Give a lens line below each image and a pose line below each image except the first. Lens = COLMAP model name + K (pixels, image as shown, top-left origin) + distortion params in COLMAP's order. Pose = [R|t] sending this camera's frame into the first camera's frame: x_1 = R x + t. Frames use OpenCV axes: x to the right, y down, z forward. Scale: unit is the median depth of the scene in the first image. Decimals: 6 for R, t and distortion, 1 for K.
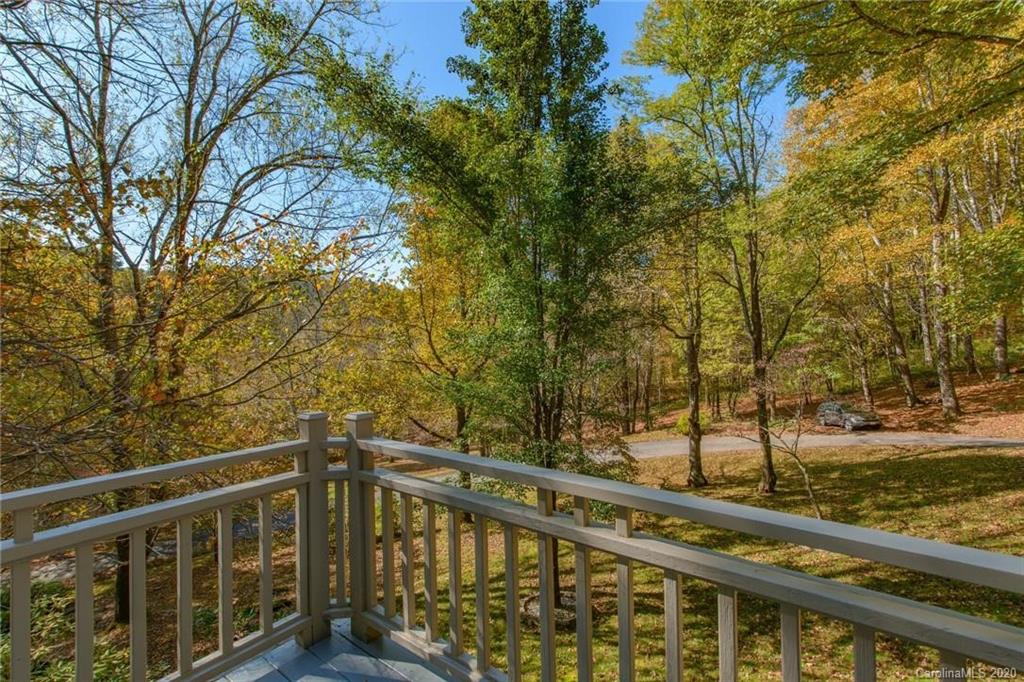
lens RADIAL K [[466.2, 0, 512.2], [0, 466.2, 343.5], [0, 0, 1]] dist [-0.018555, 0.000519]
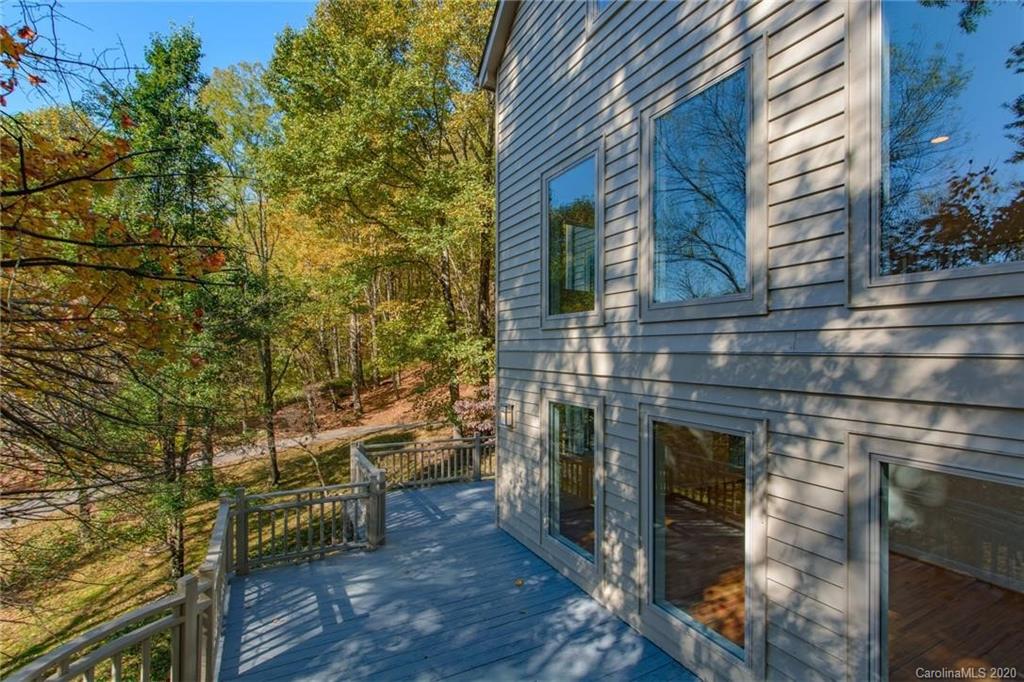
lens RADIAL K [[466.2, 0, 510.7], [0, 466.2, 346.3], [0, 0, 1]] dist [-0.018555, 0.000519]
pose [[0.419073, 0.026093, 0.907578, -0.337179], [-0.008790, 0.999657, -0.024682, -0.051666], [-0.907910, 0.002366, 0.419158, -0.177164]]
